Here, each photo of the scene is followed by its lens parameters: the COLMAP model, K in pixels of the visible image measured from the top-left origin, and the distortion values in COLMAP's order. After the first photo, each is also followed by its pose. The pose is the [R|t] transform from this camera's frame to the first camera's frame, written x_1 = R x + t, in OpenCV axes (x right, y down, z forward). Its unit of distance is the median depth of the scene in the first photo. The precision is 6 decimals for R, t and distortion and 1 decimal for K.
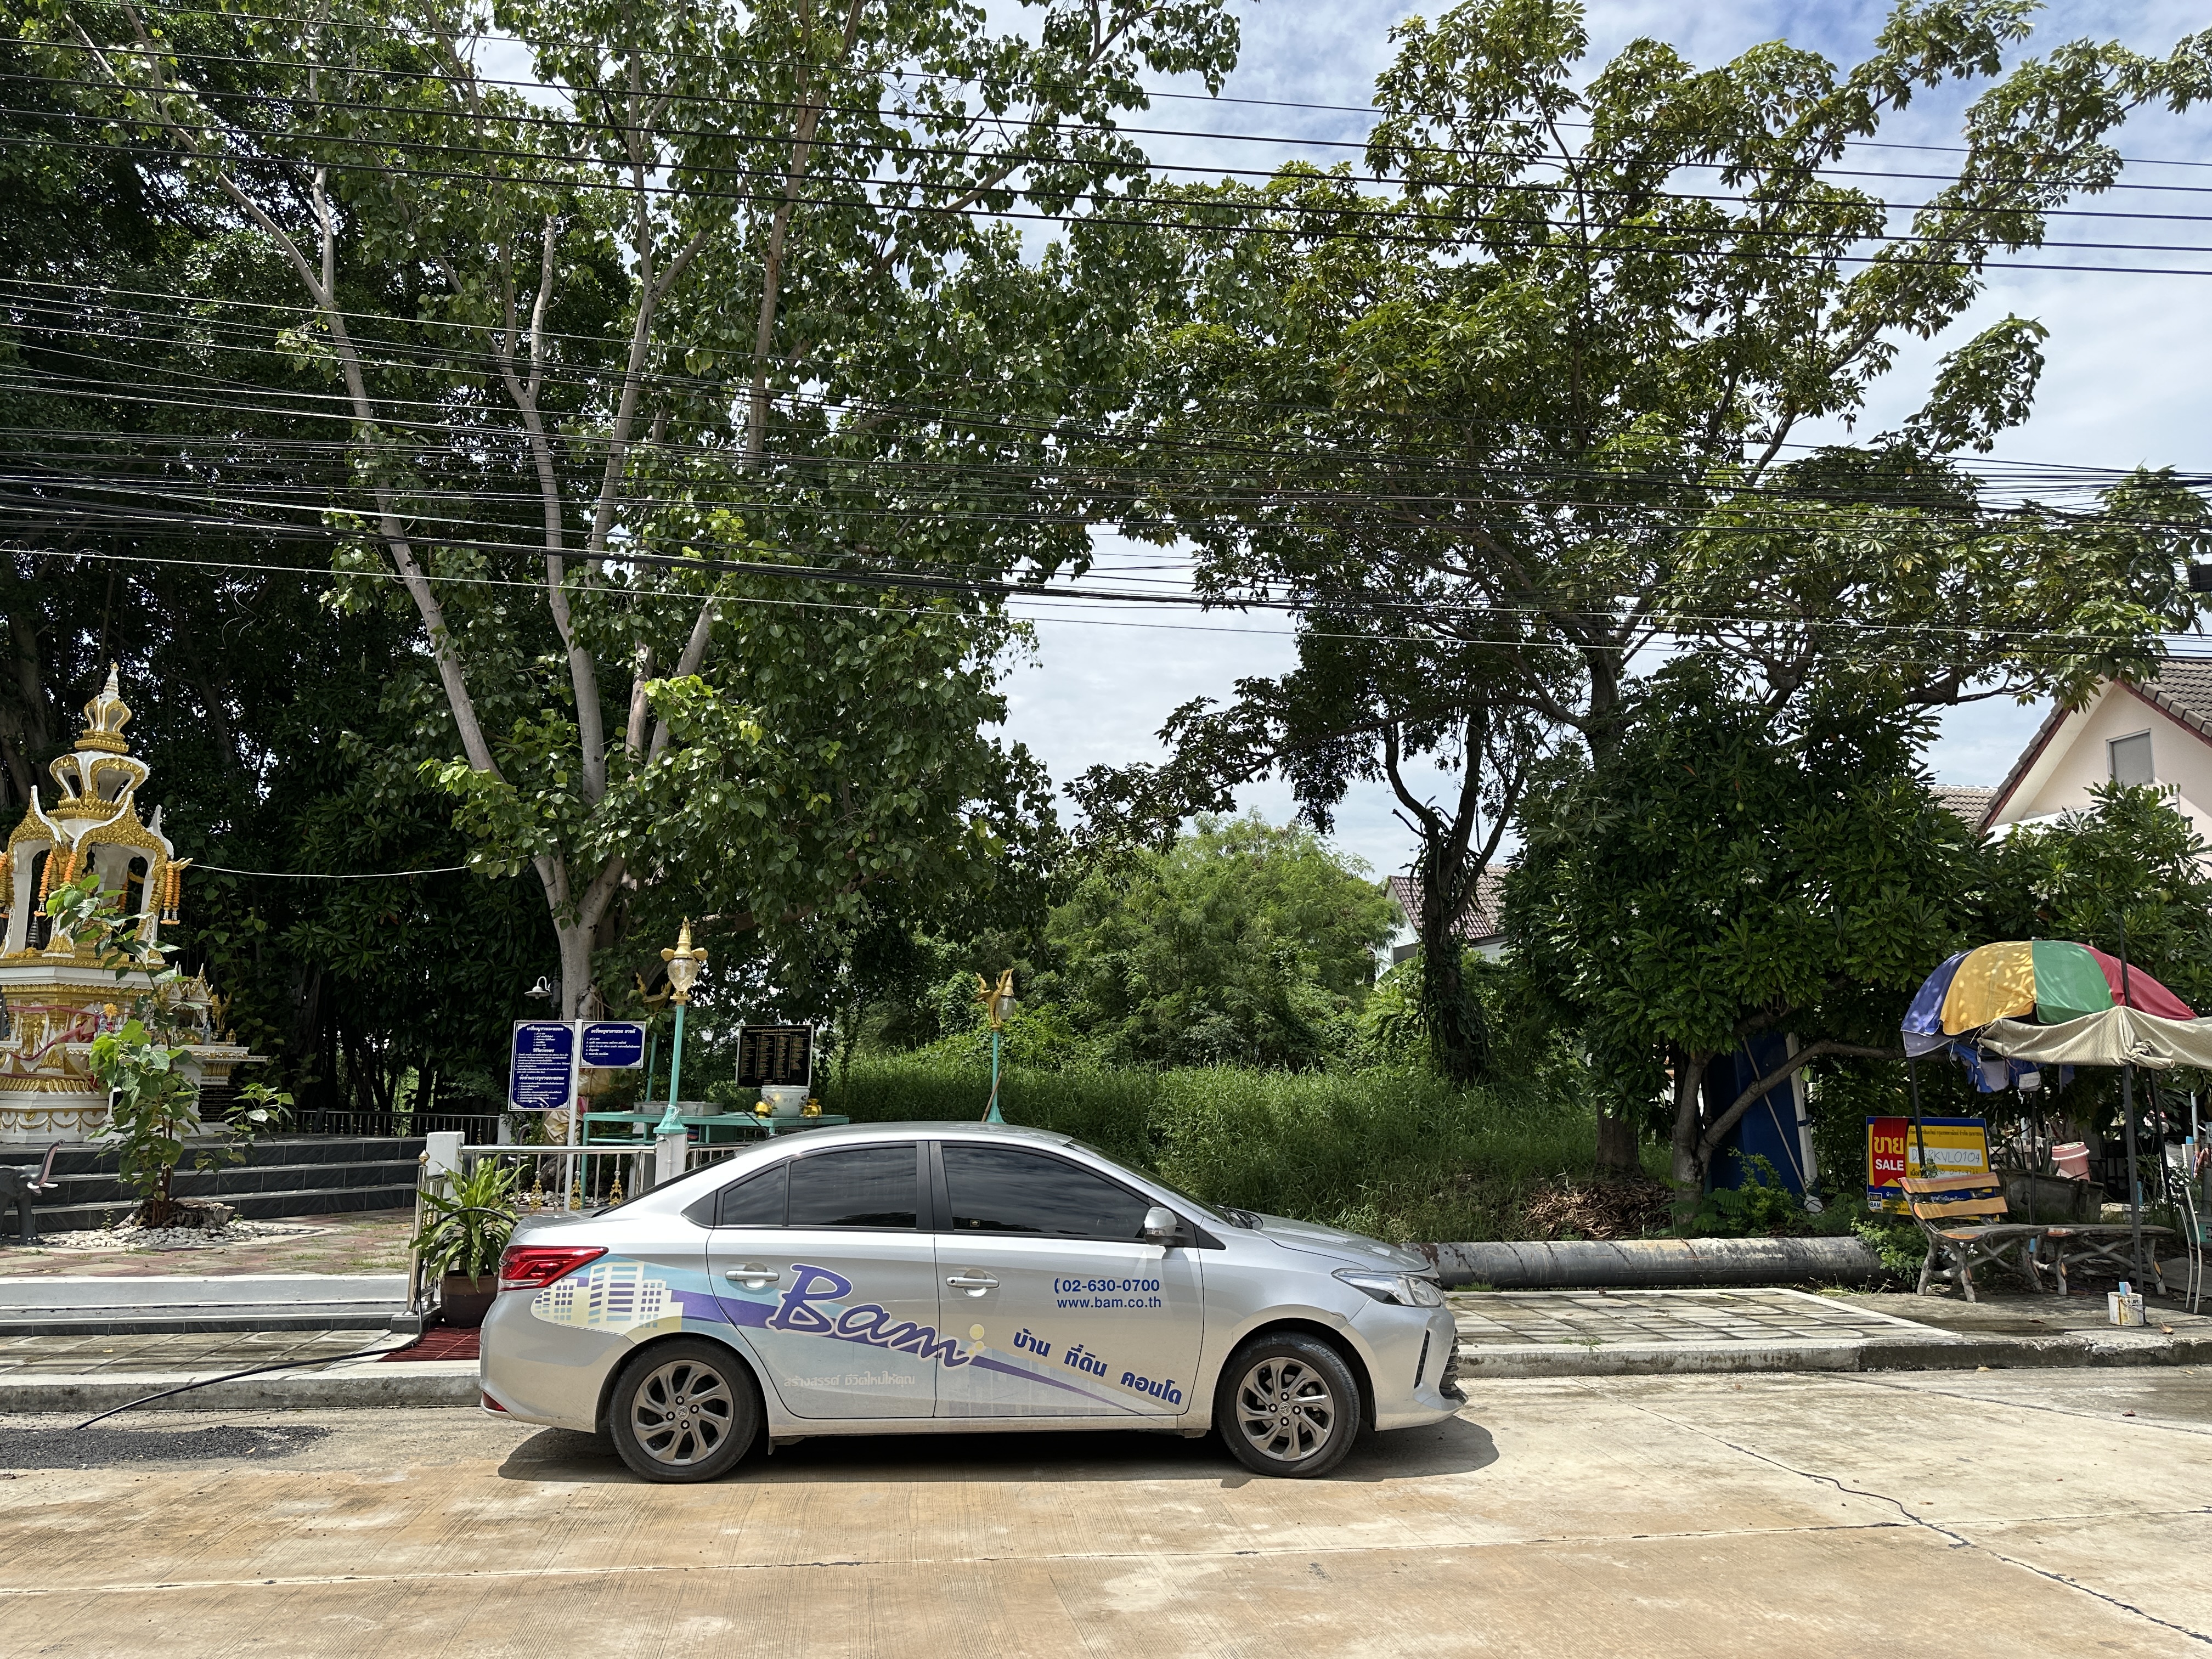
lens RADIAL K [[1557.9, 0, 1096.1], [0, 1557.9, 833.7], [0, 0, 1]] dist [0.046047, -0.052081]
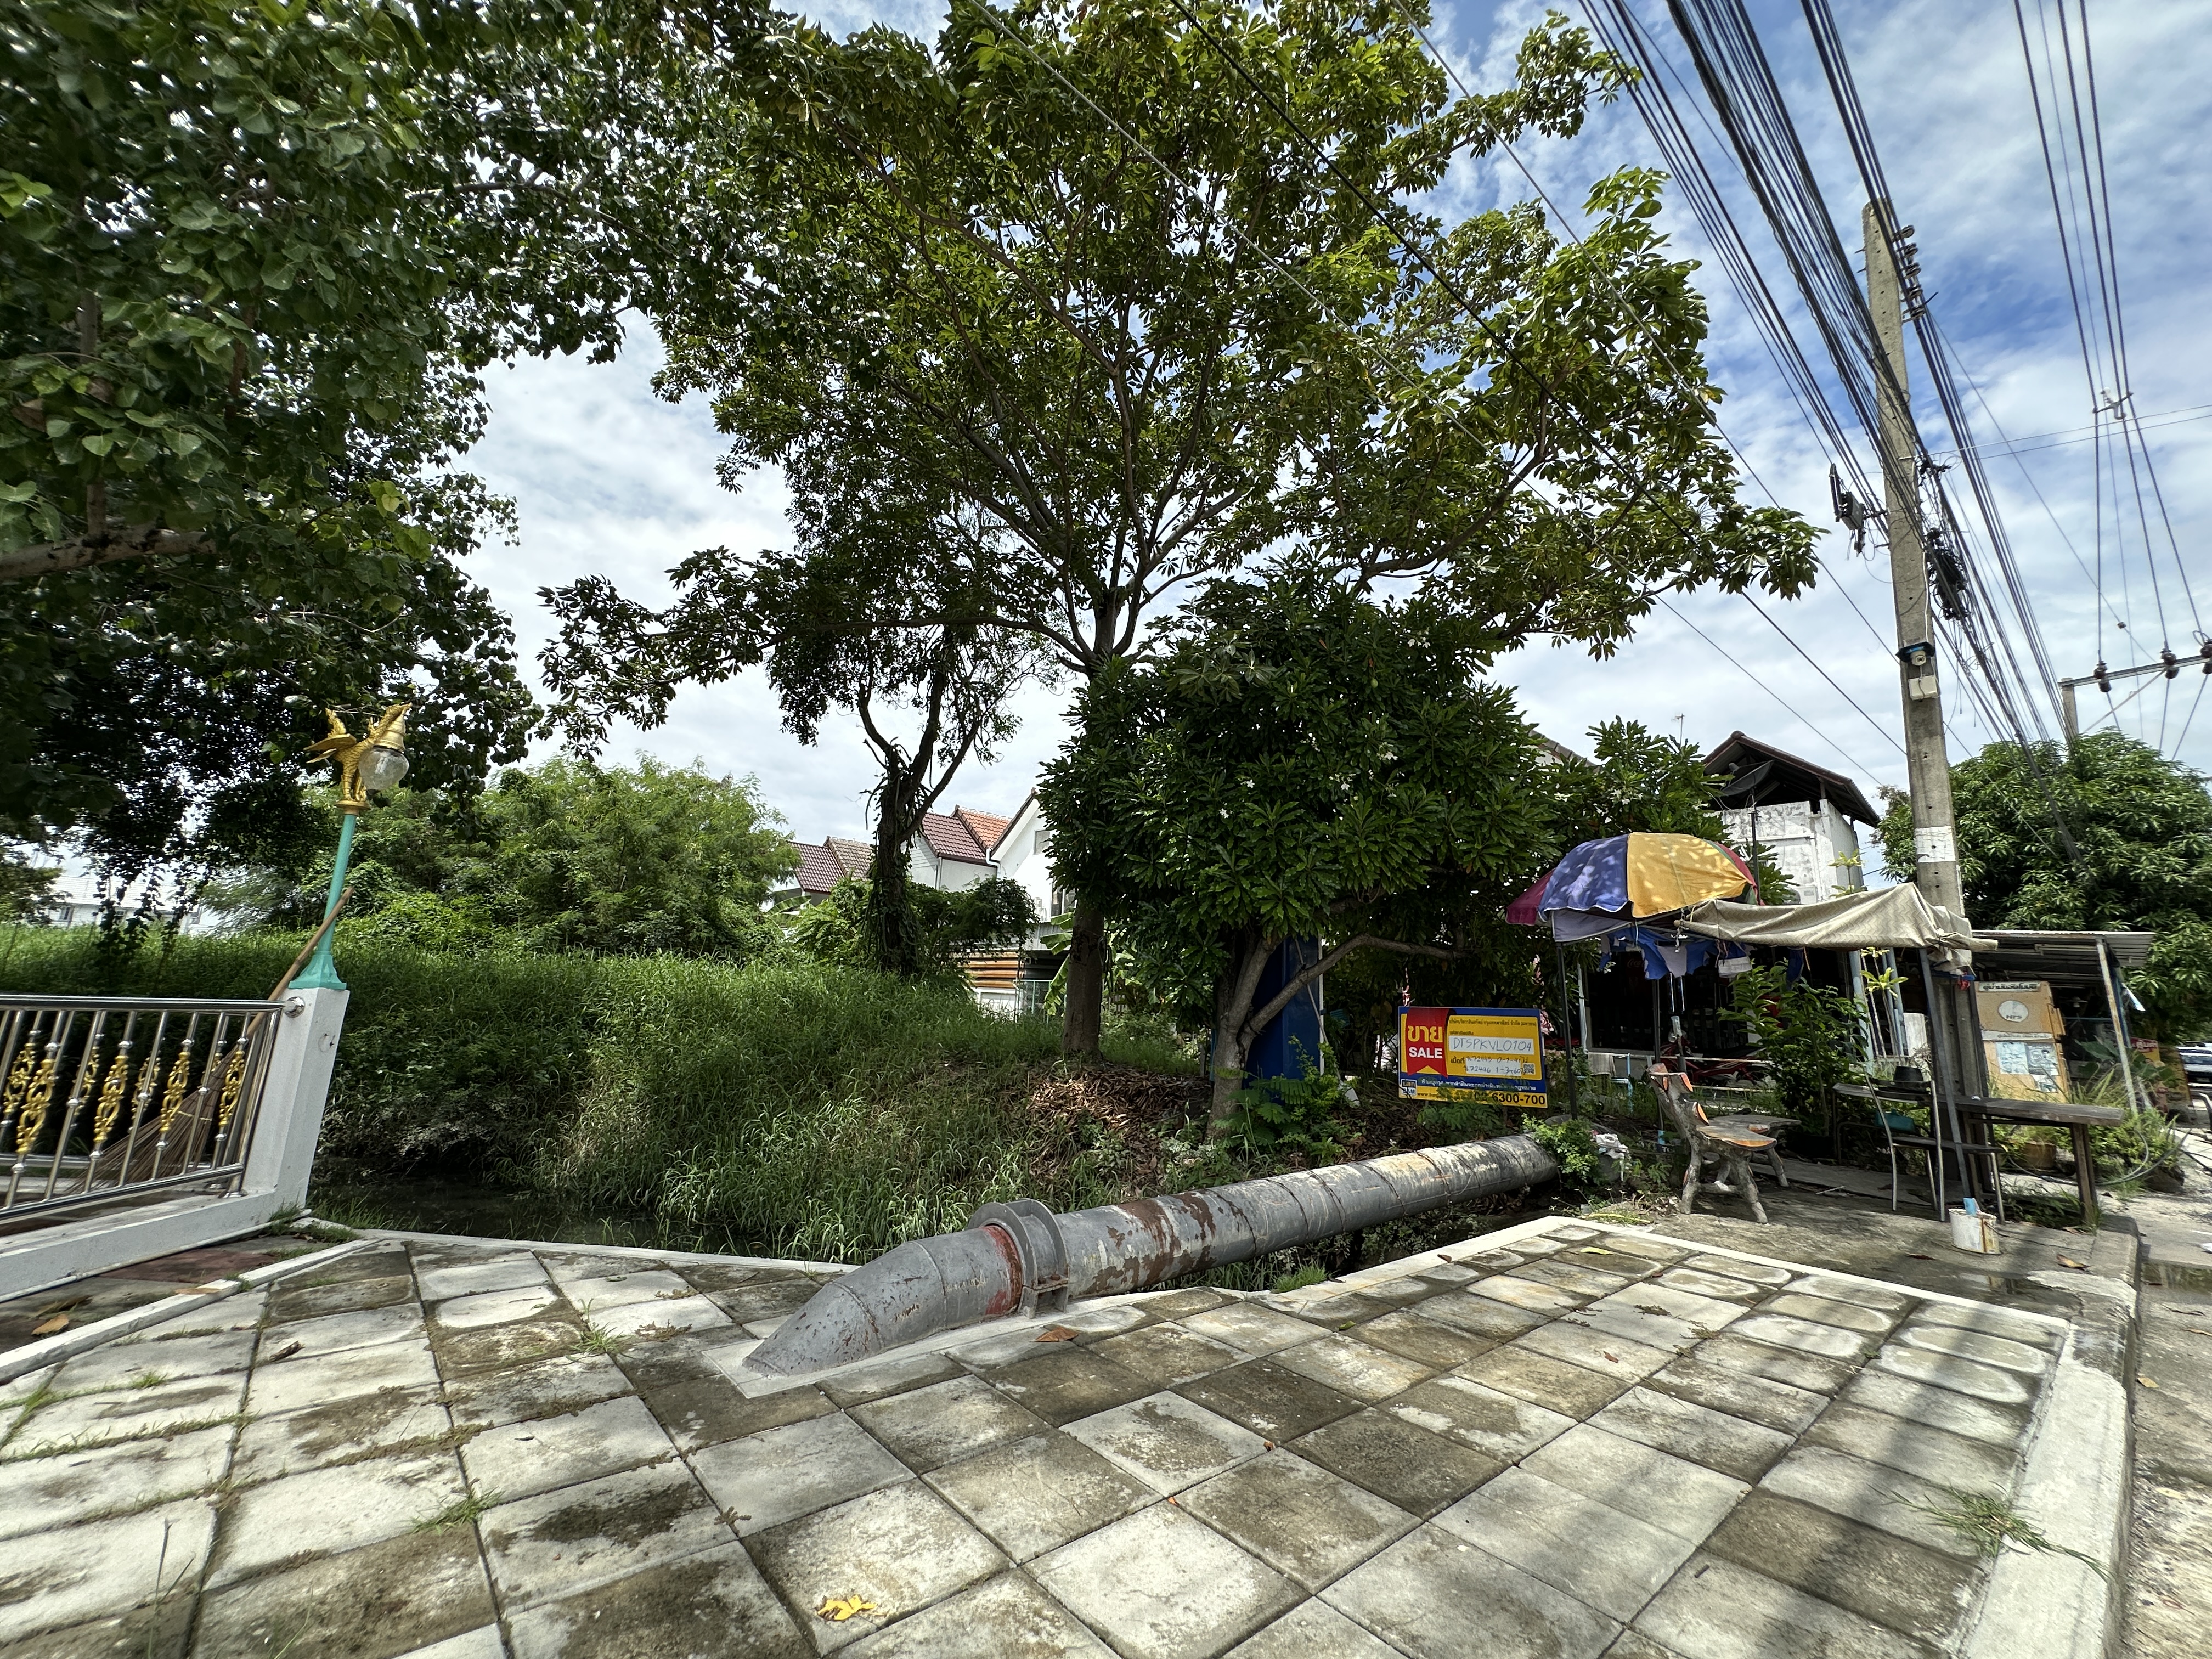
lens RADIAL K [[891.1, 0, 1108.5], [0, 891.1, 828.1], [0, 0, 1]] dist [-0.004435, 0.002025]
pose [[0.828742, 0.134700, 0.543179, -0.012802], [-0.117614, 0.990846, -0.066268, 0.117272], [-0.547133, -0.008967, 0.836998, 0.575647]]
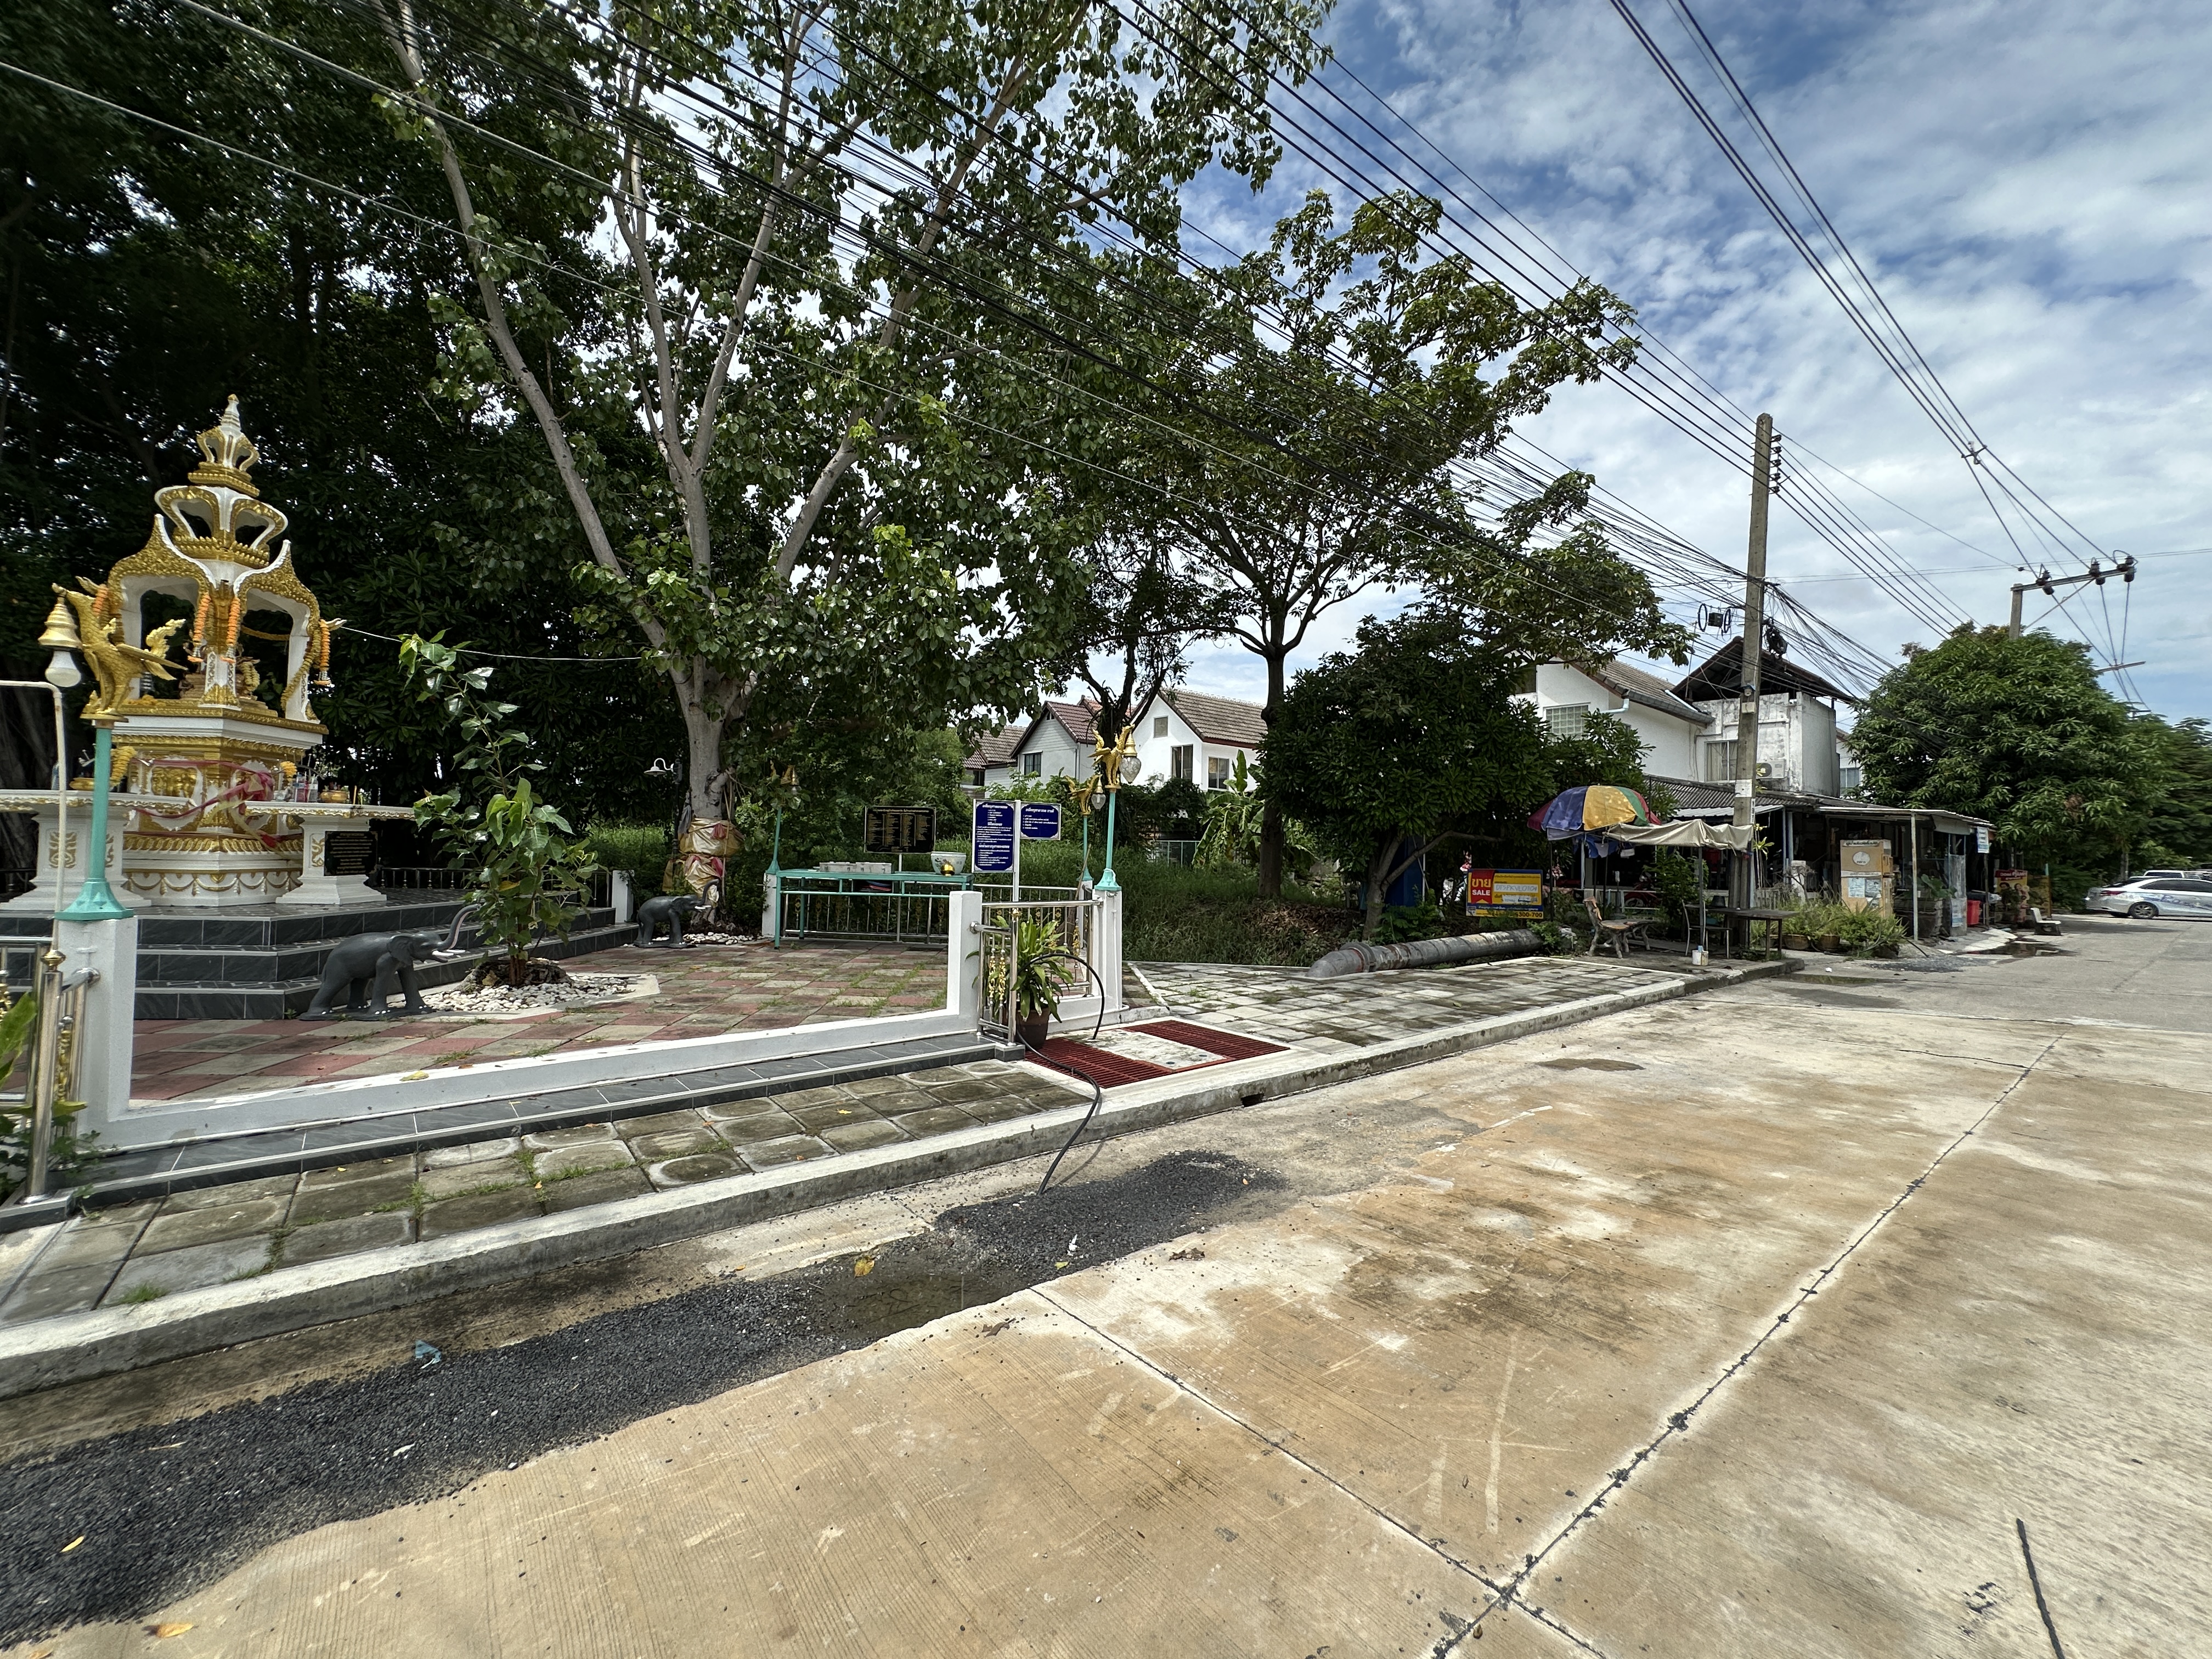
lens RADIAL K [[891.1, 0, 1102.3], [0, 891.1, 825.3], [0, 0, 1]] dist [-0.004435, 0.002025]
pose [[0.857890, 0.020394, 0.513429, -0.461953], [-0.089492, 0.989871, 0.110215, 0.040235], [-0.505980, -0.140500, 0.851025, 0.267676]]
